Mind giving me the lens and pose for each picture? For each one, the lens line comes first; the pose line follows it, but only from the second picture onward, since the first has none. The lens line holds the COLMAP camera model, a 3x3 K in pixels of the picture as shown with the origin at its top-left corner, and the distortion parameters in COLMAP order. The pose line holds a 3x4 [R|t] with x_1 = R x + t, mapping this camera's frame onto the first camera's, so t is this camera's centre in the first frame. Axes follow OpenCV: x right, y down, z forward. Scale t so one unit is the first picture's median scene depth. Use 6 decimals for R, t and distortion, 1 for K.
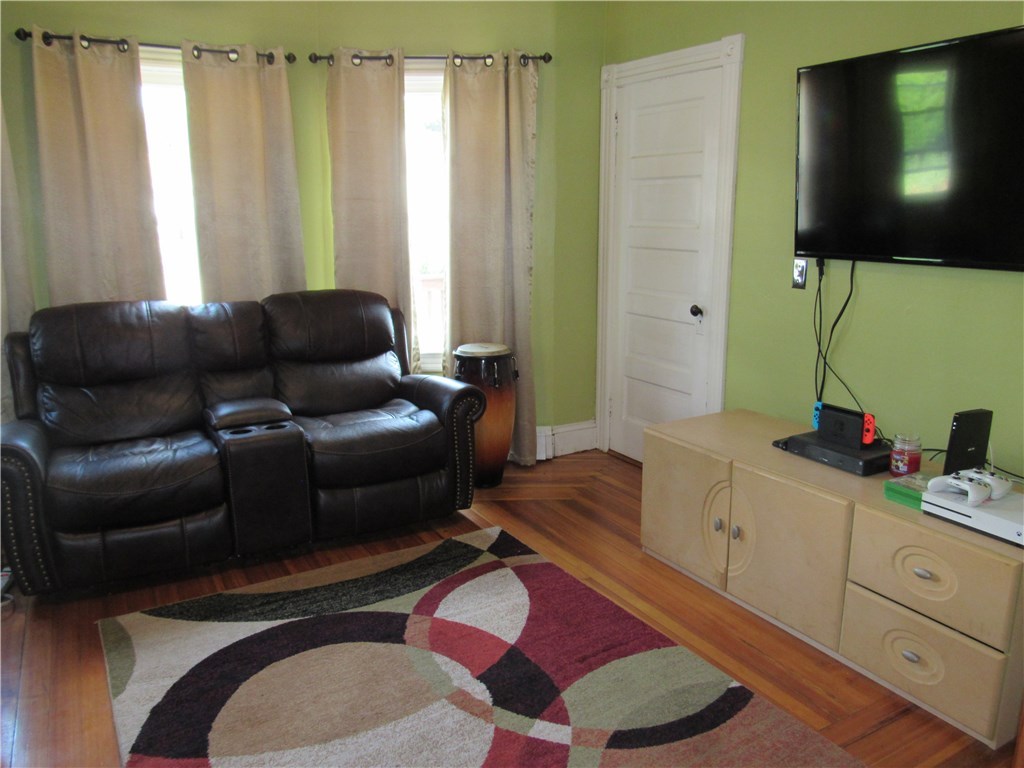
lens RADIAL K [[774.9, 0, 516.9], [0, 774.9, 382.7], [0, 0, 1]] dist [-0.050727, 0.019756]
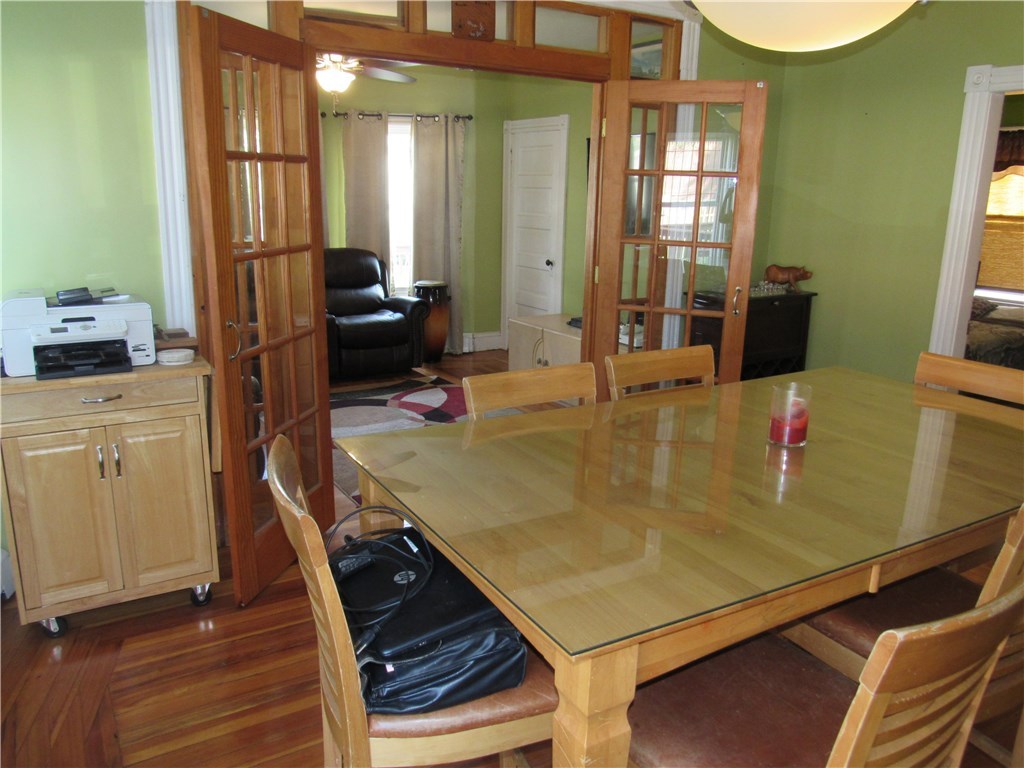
lens RADIAL K [[774.9, 0, 516.9], [0, 774.9, 382.7], [0, 0, 1]] dist [-0.050727, 0.019756]
pose [[0.999246, 0.013838, 0.036274, 0.102691], [-0.014632, 0.999658, 0.021695, 0.159855], [-0.035961, -0.022209, 0.999106, -0.871031]]
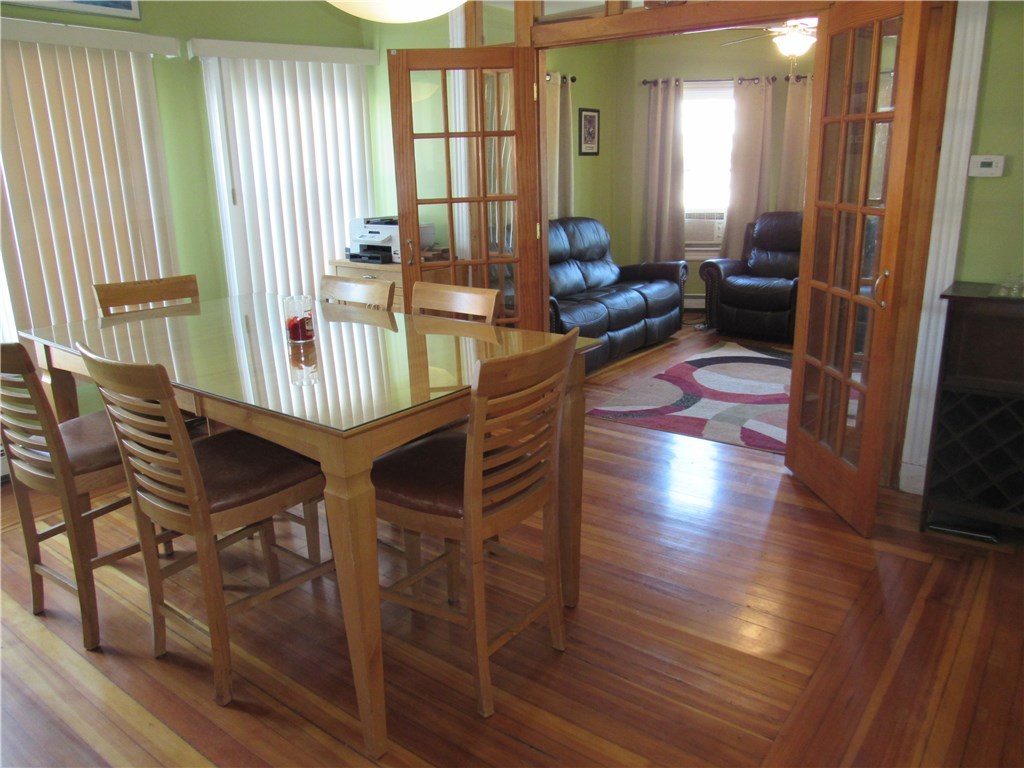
lens RADIAL K [[774.9, 0, 516.9], [0, 774.9, 382.7], [0, 0, 1]] dist [-0.050727, 0.019756]
pose [[0.391531, 0.251872, -0.885022, 1.055825], [-0.184278, 0.963786, 0.192764, 0.070723], [0.901524, 0.087617, 0.423767, -0.453909]]
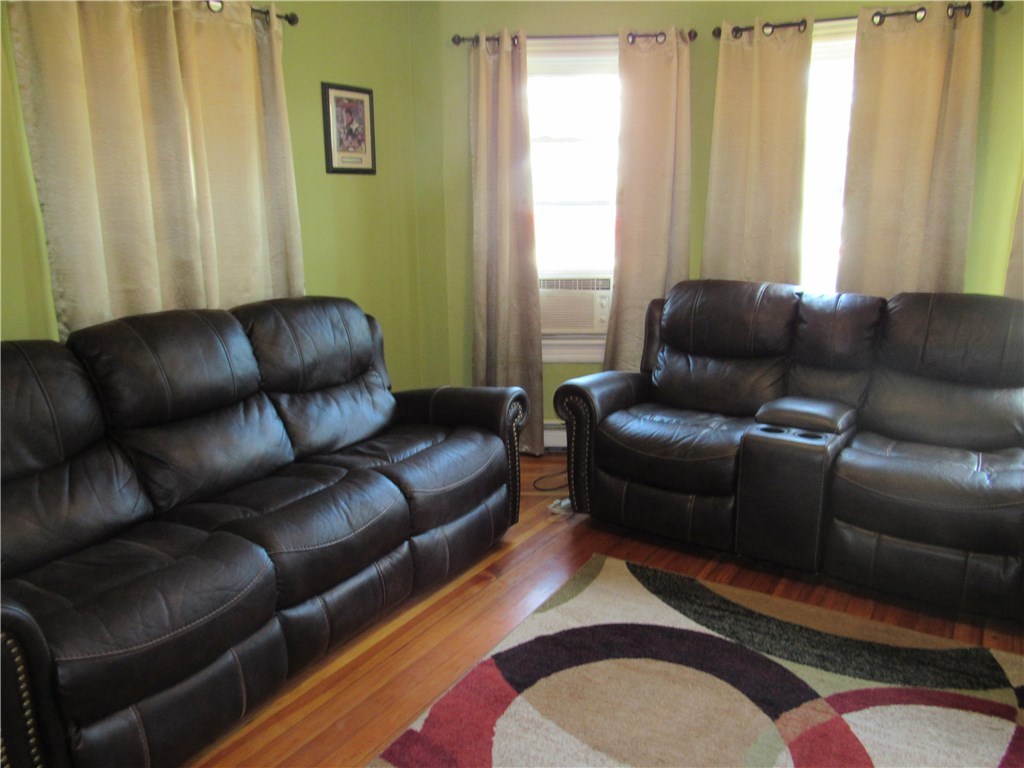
lens RADIAL K [[774.9, 0, 516.9], [0, 774.9, 382.7], [0, 0, 1]] dist [-0.050727, 0.019756]
pose [[0.467312, 0.208913, -0.859055, 0.261284], [-0.184550, 0.973325, 0.136310, -0.057093], [0.864616, 0.094839, 0.493401, 0.230876]]
